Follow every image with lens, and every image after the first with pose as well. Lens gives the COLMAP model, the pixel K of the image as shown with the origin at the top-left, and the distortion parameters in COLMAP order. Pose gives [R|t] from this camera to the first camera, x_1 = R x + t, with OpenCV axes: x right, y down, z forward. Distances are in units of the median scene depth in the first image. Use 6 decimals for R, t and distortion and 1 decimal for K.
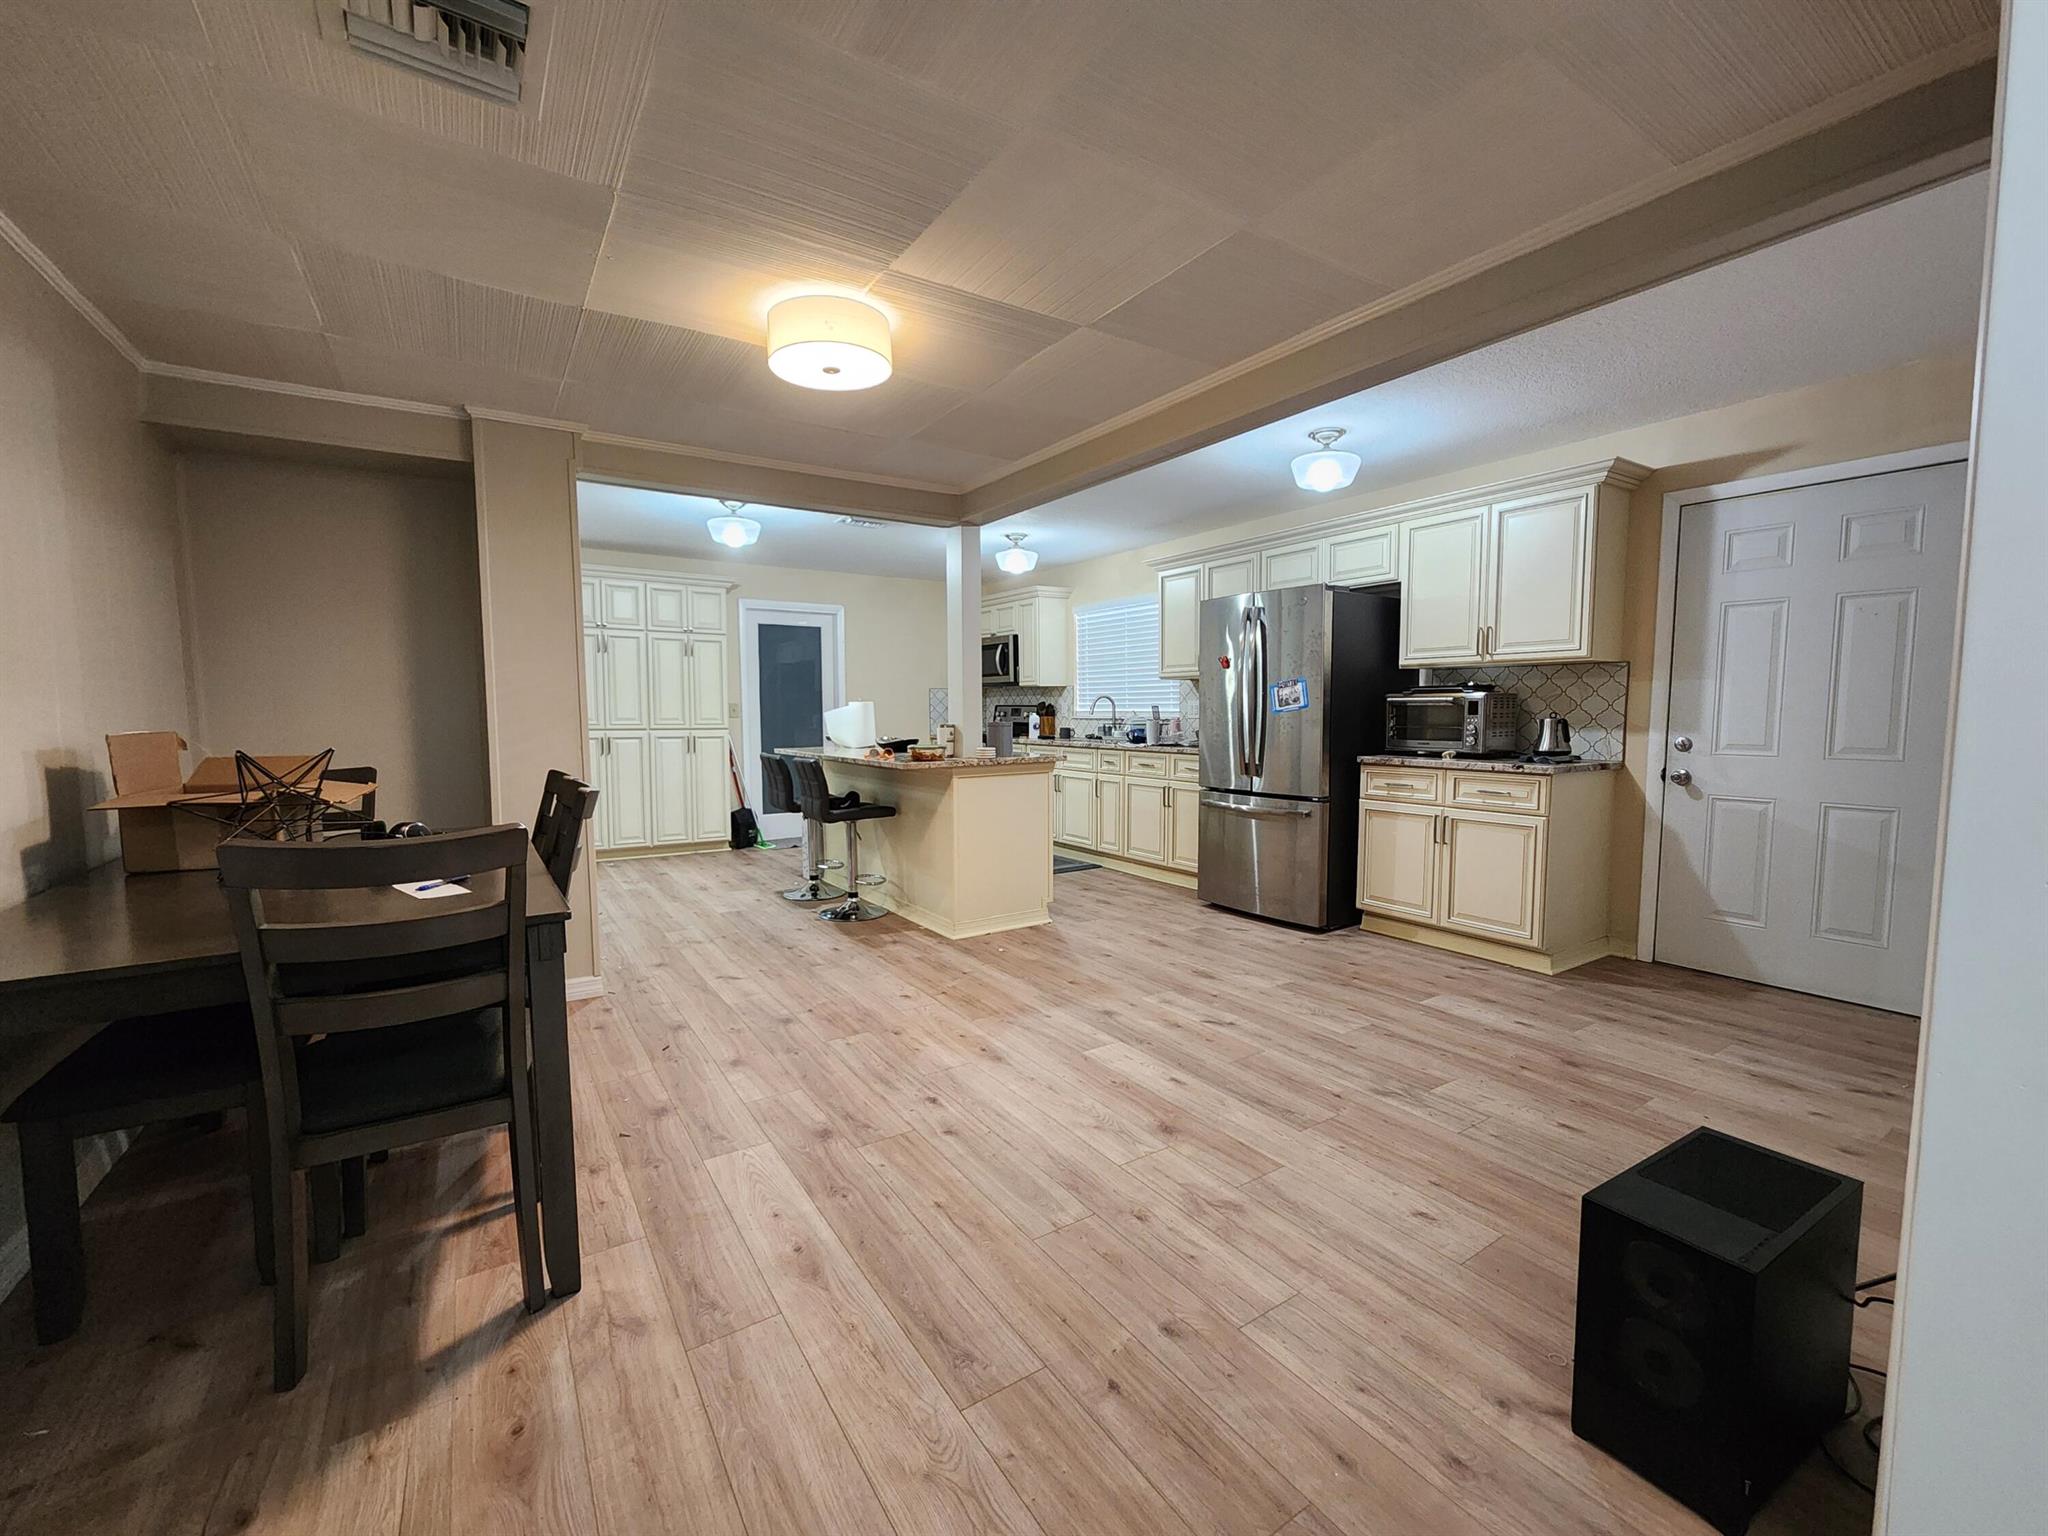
lens RADIAL K [[837.4, 0, 1021.2], [0, 837.4, 773.0], [0, 0, 1]] dist [-0.001140, 0.000687]
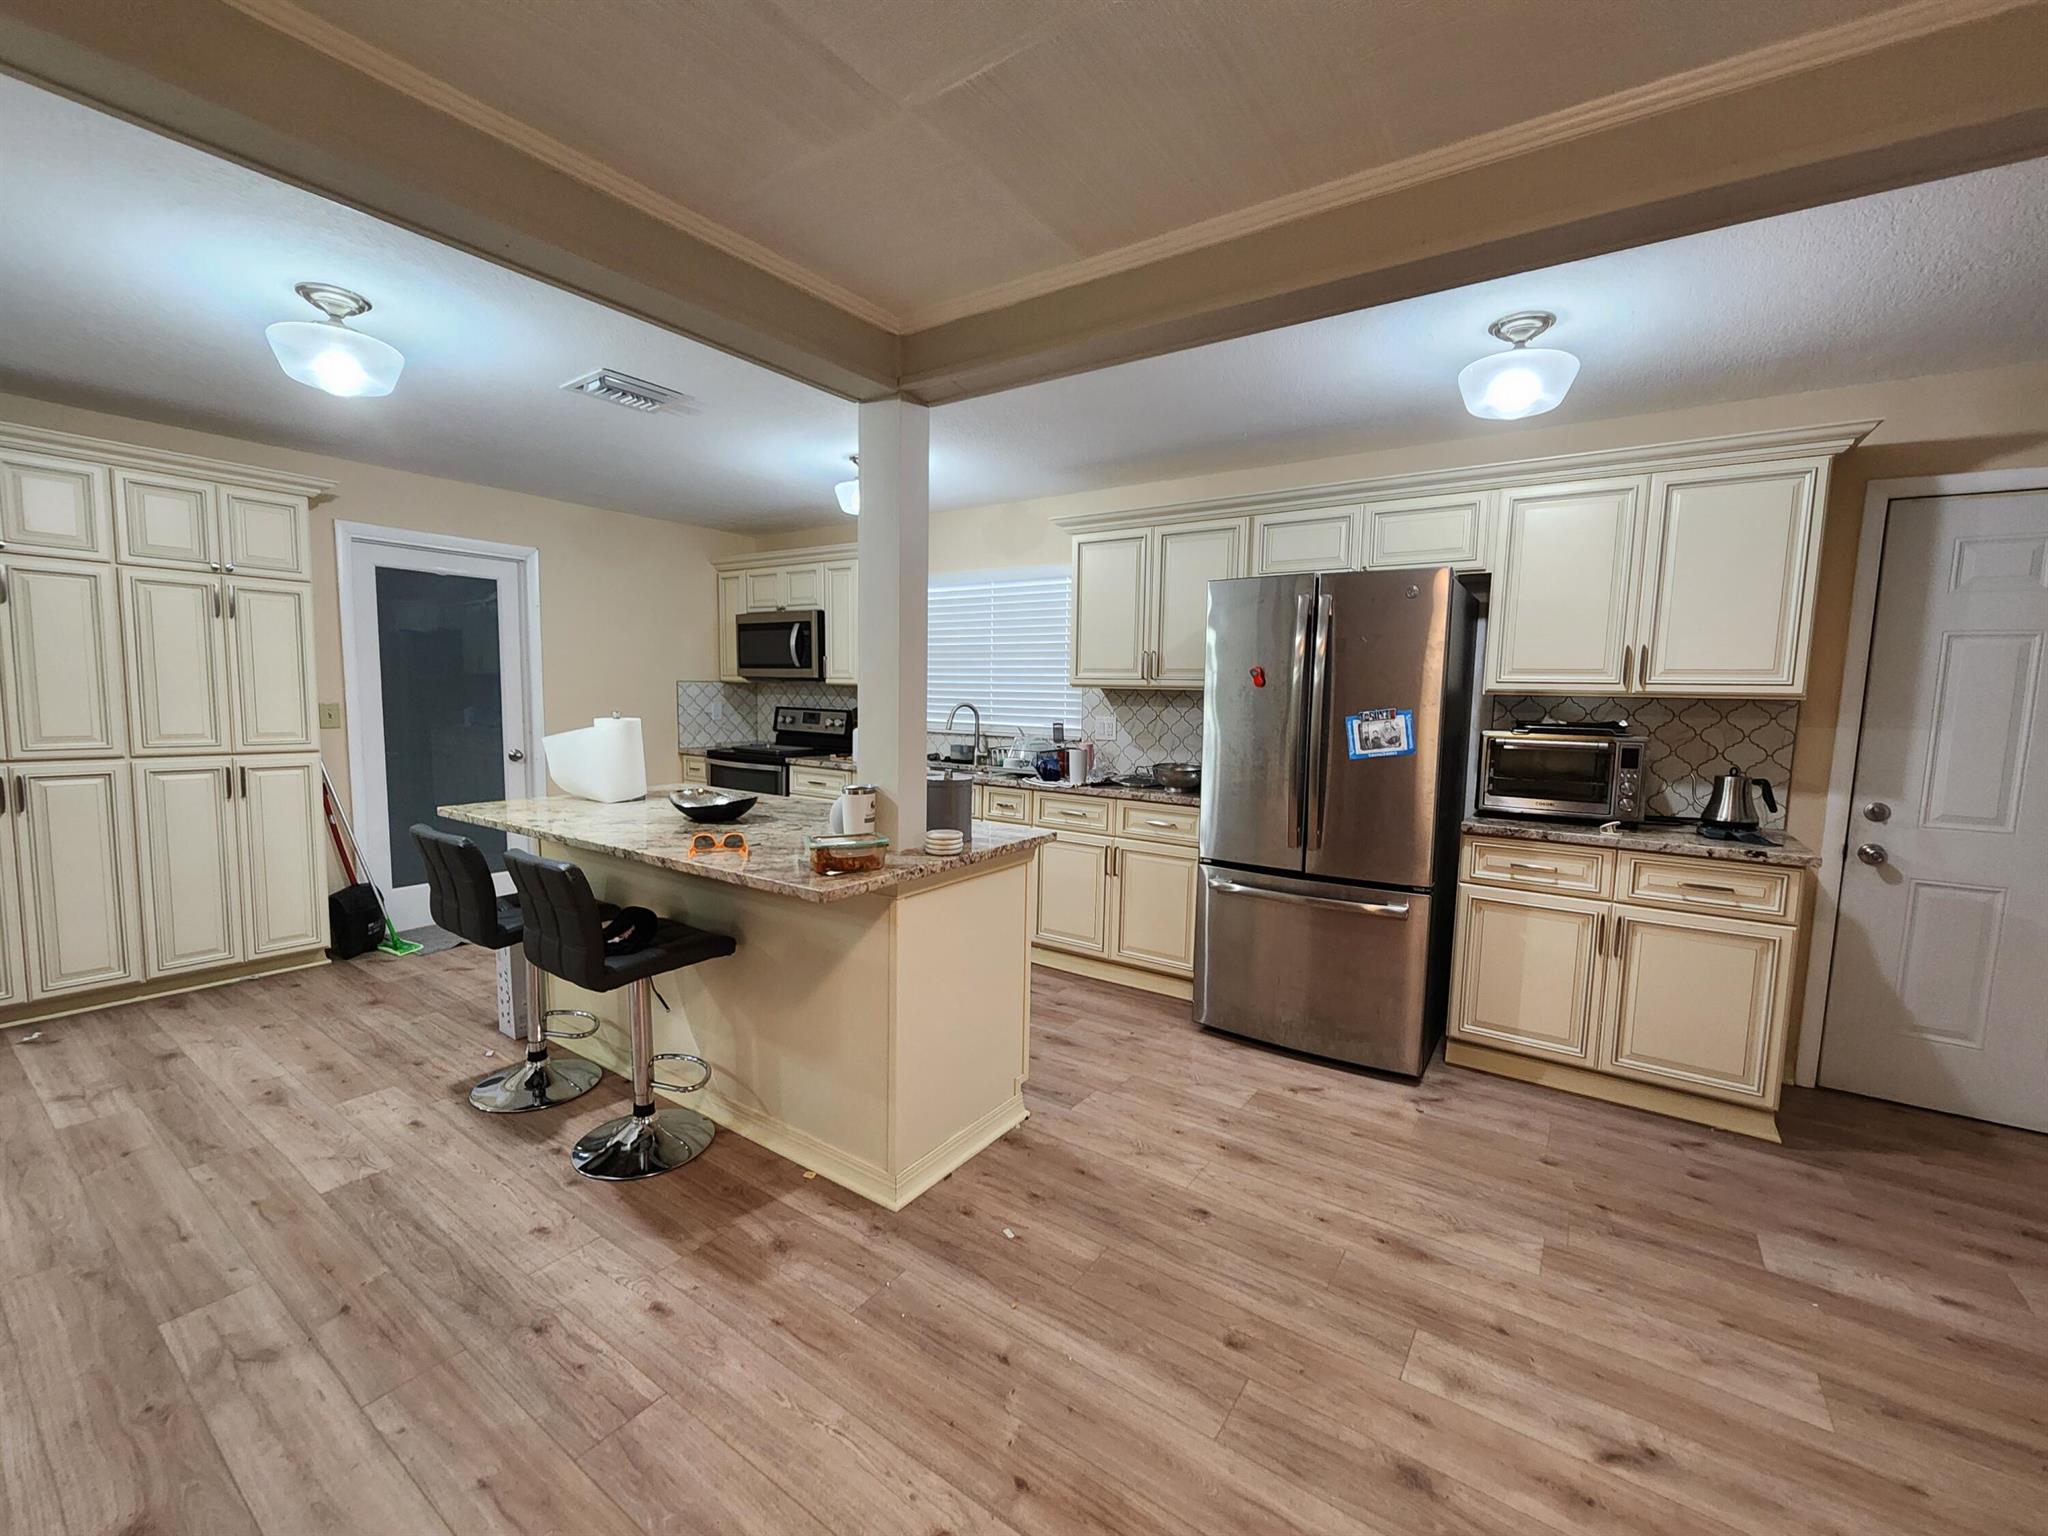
lens RADIAL K [[837.4, 0, 1021.2], [0, 837.4, 773.0], [0, 0, 1]] dist [-0.001140, 0.000687]
pose [[0.930411, -0.013808, 0.366257, -0.195354], [0.004738, 0.999660, 0.025651, -0.082667], [-0.366487, -0.022131, 0.930160, 0.506064]]
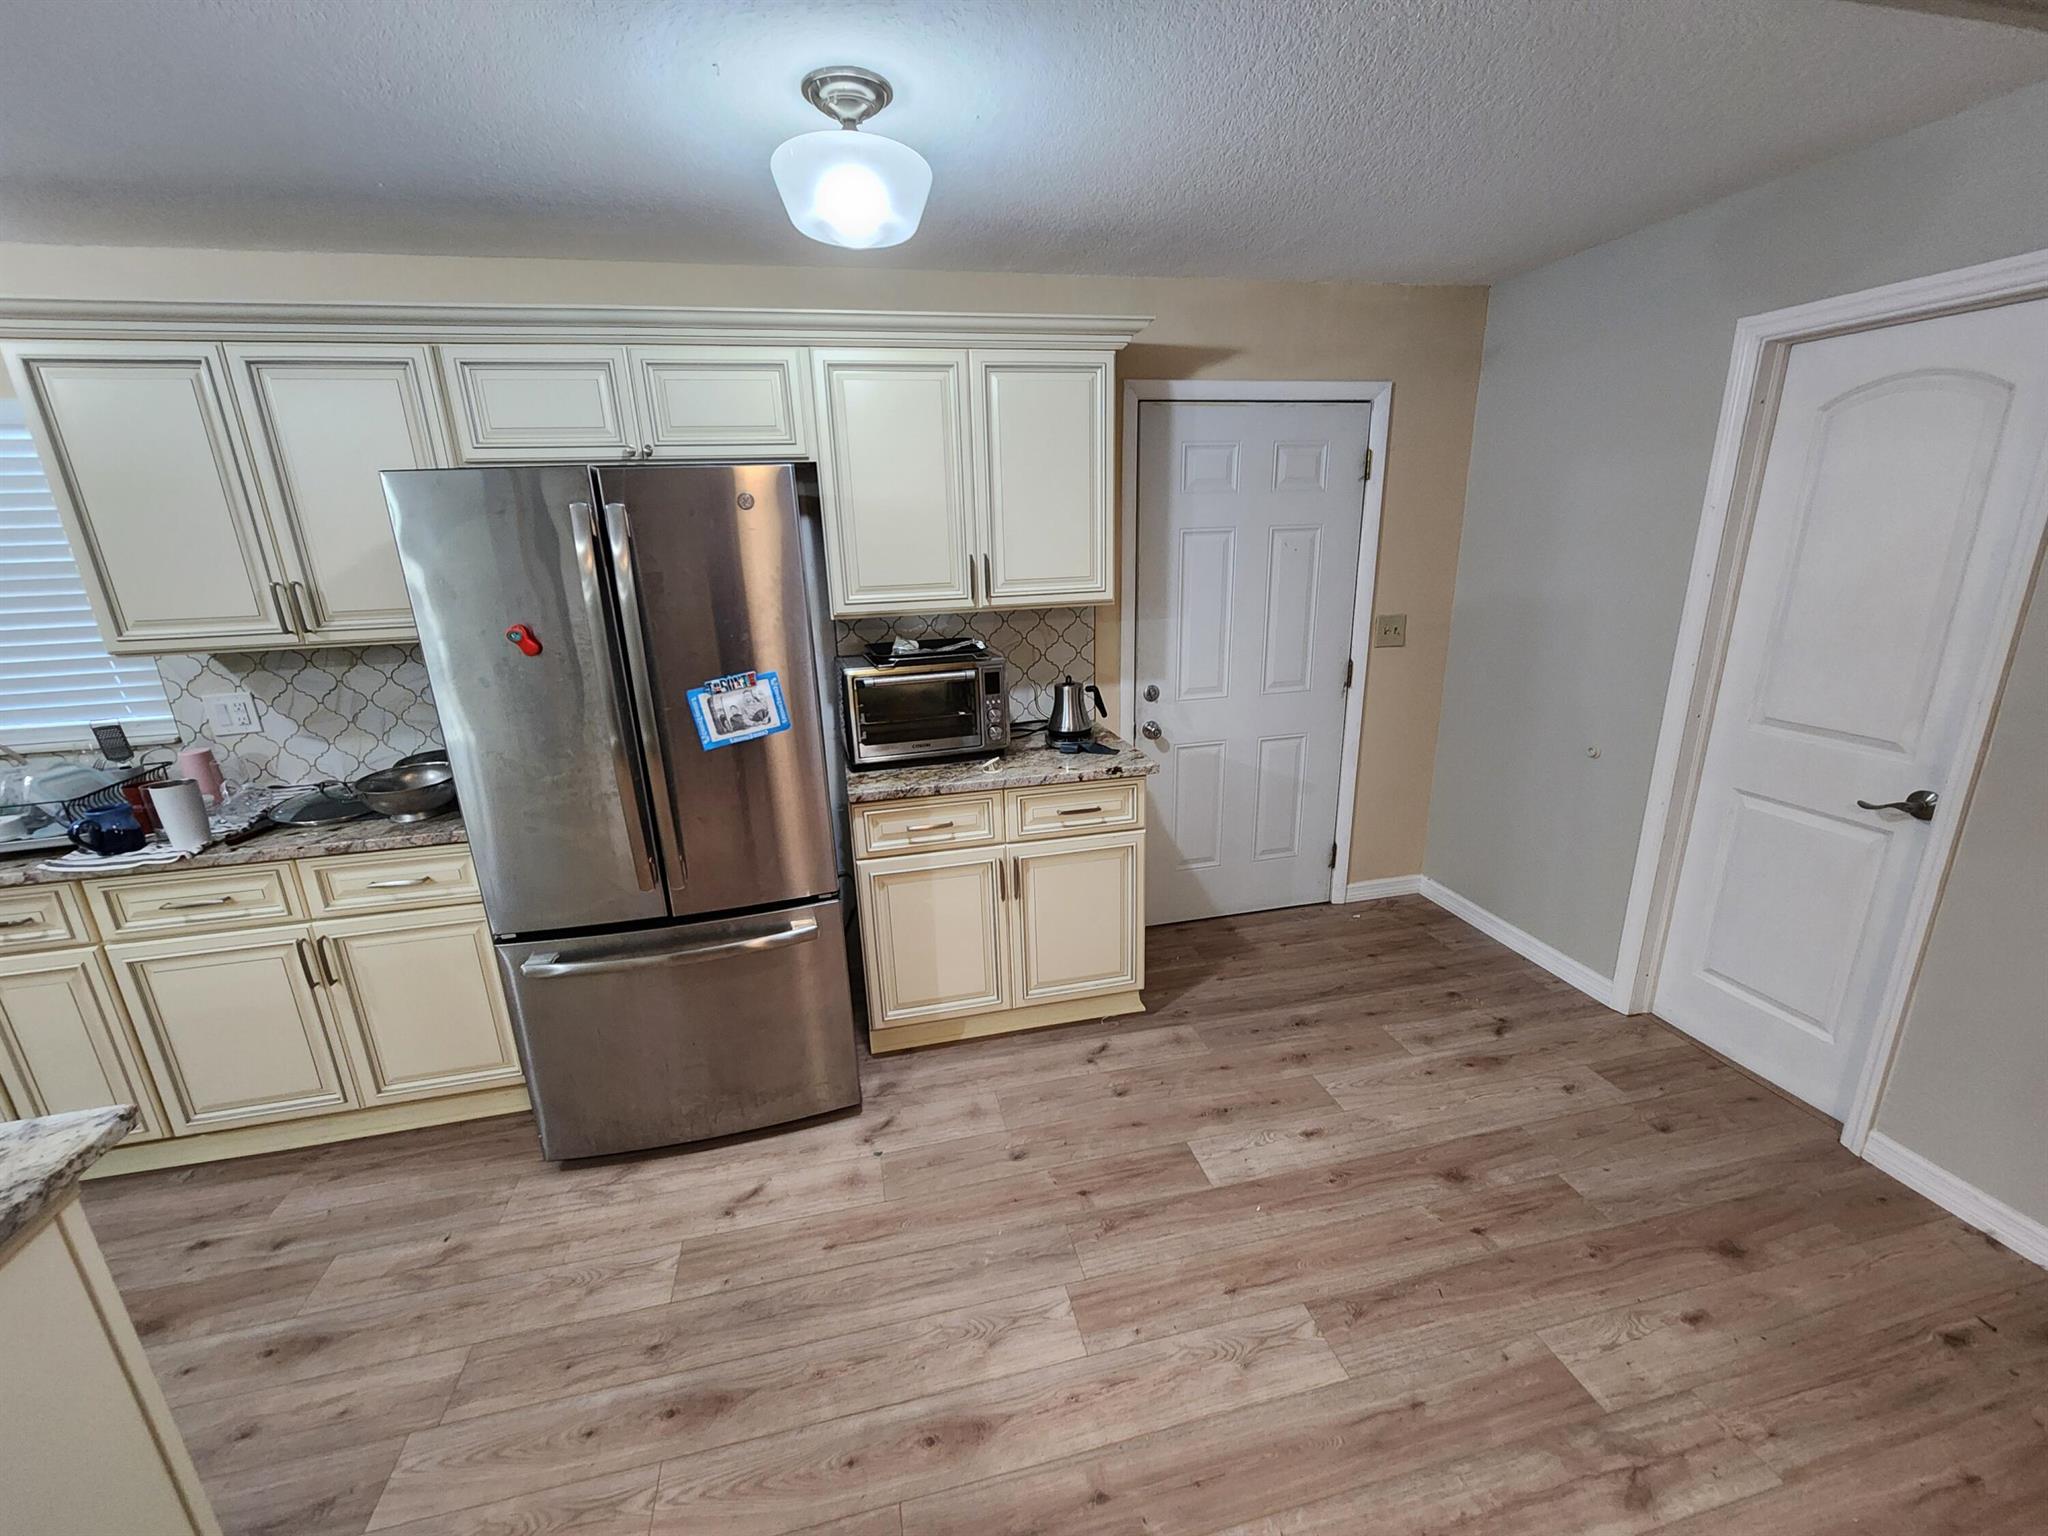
lens RADIAL K [[837.4, 0, 1021.2], [0, 837.4, 773.0], [0, 0, 1]] dist [-0.001140, 0.000687]
pose [[0.351832, -0.271277, 0.895892, -0.054561], [0.102499, 0.962495, 0.251192, -0.165242], [-0.930435, 0.003451, 0.366442, 0.710743]]
